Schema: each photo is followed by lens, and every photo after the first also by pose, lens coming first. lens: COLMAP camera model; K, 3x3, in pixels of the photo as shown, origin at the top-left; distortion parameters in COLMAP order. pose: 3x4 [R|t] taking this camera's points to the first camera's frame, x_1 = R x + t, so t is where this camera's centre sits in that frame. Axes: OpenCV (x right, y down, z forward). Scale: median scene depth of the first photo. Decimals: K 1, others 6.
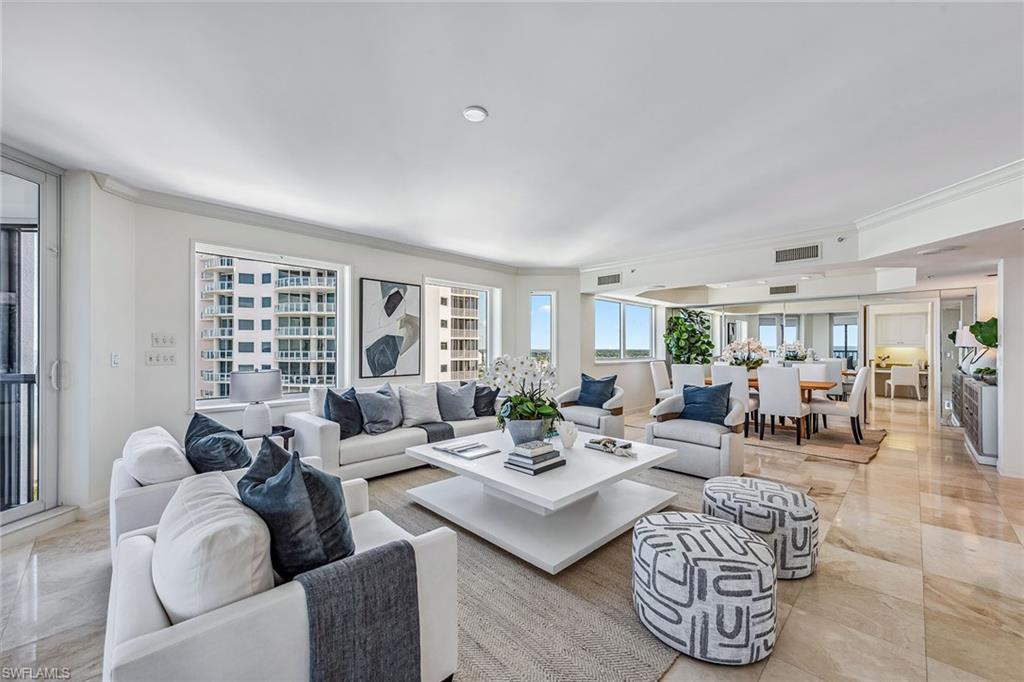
lens RADIAL K [[398.7, 0, 511.0], [0, 398.7, 349.2], [0, 0, 1]] dist [0.001717, 0.000209]
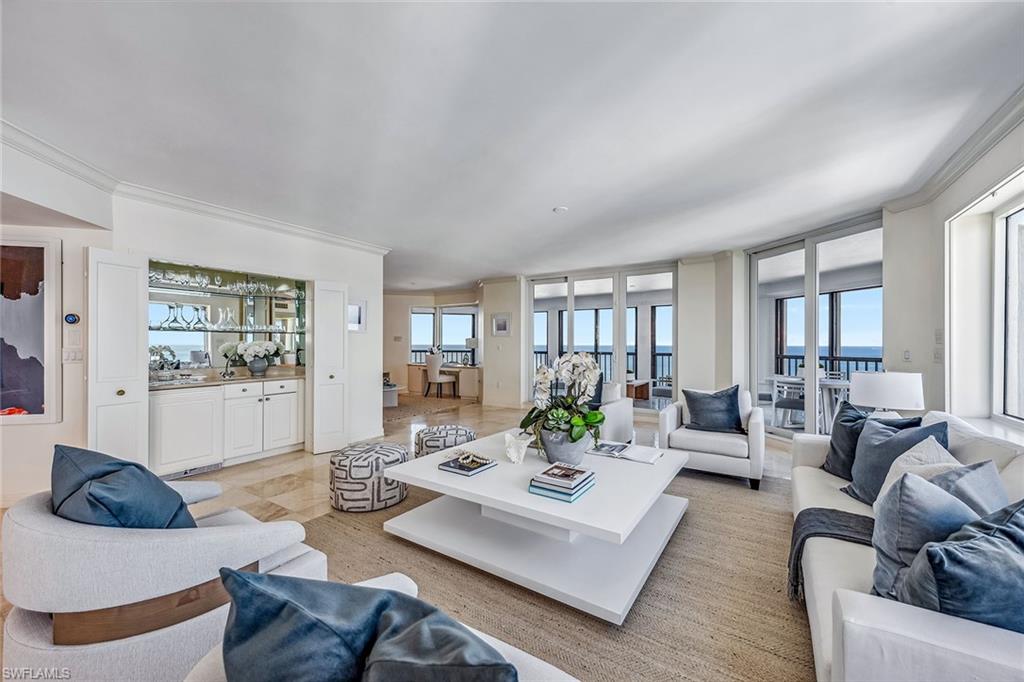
lens RADIAL K [[398.7, 0, 509.3], [0, 398.7, 343.4], [0, 0, 1]] dist [0.001717, 0.000209]
pose [[-0.976984, -0.005849, -0.213232, 0.228041], [-0.003532, 0.999931, -0.011248, 0.007997], [0.213283, -0.010236, -0.976937, 1.204088]]
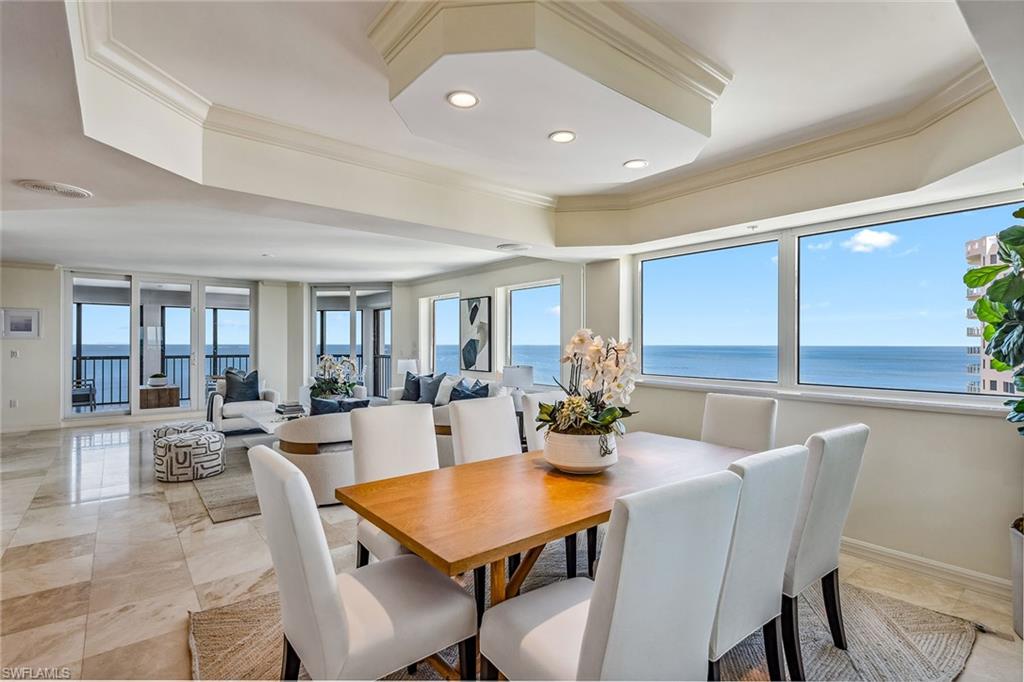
lens RADIAL K [[494.6, 0, 514.0], [0, 494.6, 342.5], [0, 0, 1]] dist [0.003549, 0.001051]
pose [[-0.102118, -0.007336, -0.994745, 1.286177], [0.000855, 0.999972, -0.007462, -0.011781], [0.994772, -0.001613, -0.102109, 1.291456]]
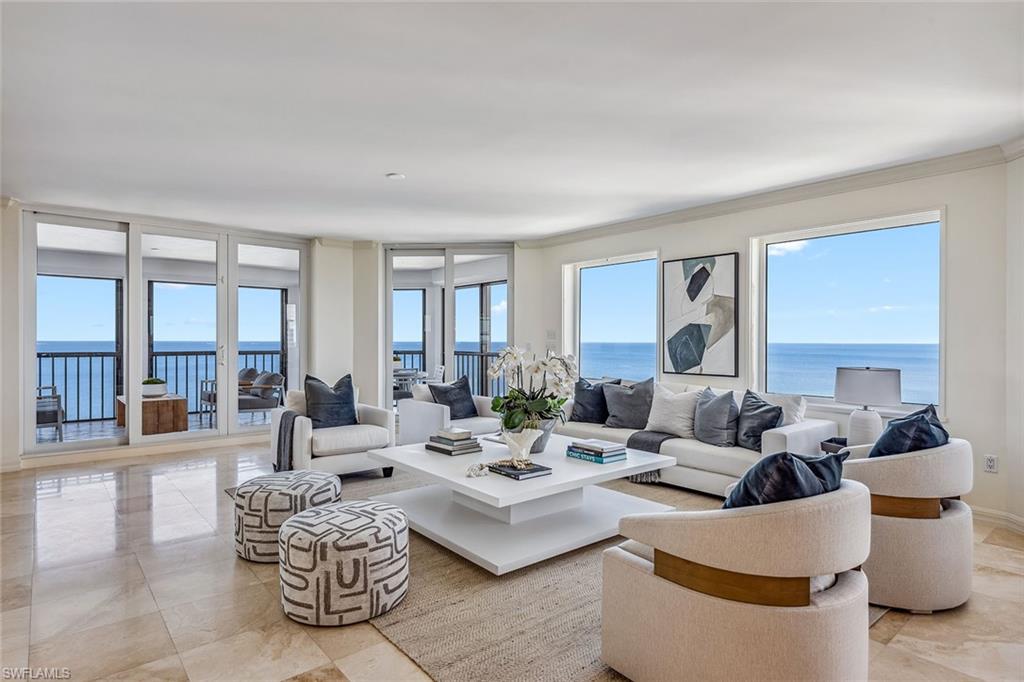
lens RADIAL K [[558.5, 0, 509.1], [0, 558.5, 344.2], [0, 0, 1]] dist [0.016572, -0.002731]
pose [[-0.084425, 0.001389, -0.996429, 0.857000], [0.000849, 0.999999, 0.001322, 0.004646], [0.996429, -0.000734, -0.084426, 0.715573]]
